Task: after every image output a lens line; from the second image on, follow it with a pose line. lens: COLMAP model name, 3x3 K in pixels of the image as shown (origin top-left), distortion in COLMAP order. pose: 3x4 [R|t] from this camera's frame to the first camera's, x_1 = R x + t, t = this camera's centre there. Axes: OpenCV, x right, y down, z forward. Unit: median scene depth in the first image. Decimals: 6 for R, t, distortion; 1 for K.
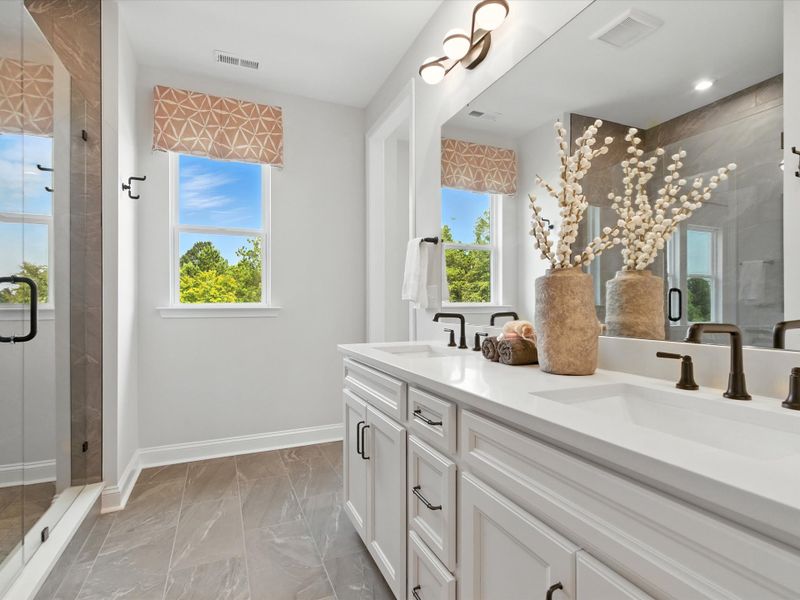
lens RADIAL K [[409.6, 0, 396.3], [0, 409.6, 303.4], [0, 0, 1]] dist [-0.000544, -0.000017]
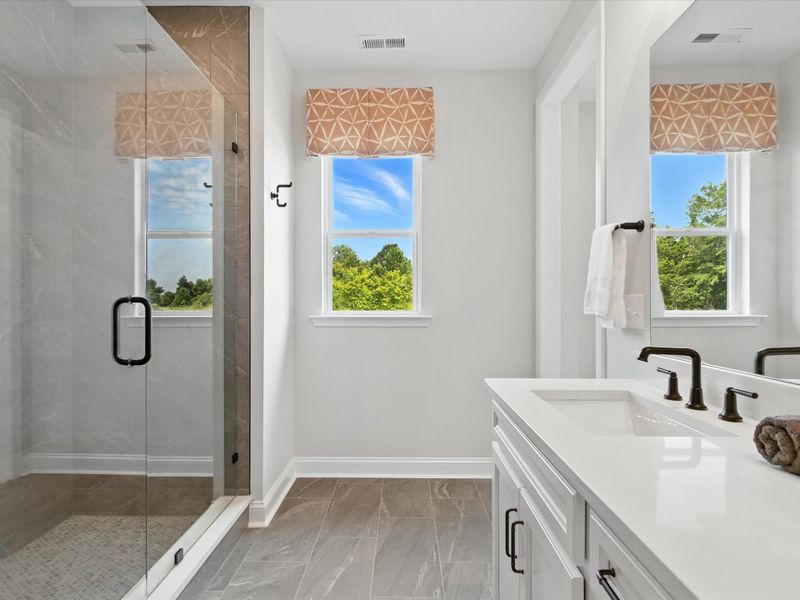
lens RADIAL K [[409.6, 0, 393.7], [0, 409.6, 301.3], [0, 0, 1]] dist [-0.000544, -0.000017]
pose [[0.908243, 0.001016, -0.418441, 0.011845], [0.000302, 0.999995, 0.003083, -0.033839], [0.418442, -0.002927, 0.908239, 0.227173]]
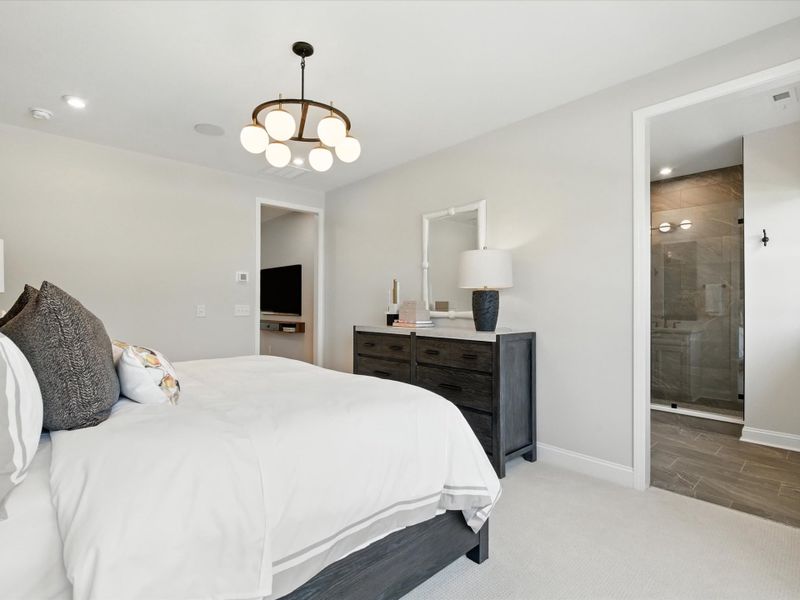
lens RADIAL K [[409.6, 0, 399.4], [0, 409.6, 301.6], [0, 0, 1]] dist [-0.000544, -0.000017]
pose [[-0.940605, -0.002255, -0.339494, 1.101933], [-0.000247, 0.999982, -0.005958, -0.045000], [0.339502, -0.005520, -0.940589, 1.943012]]
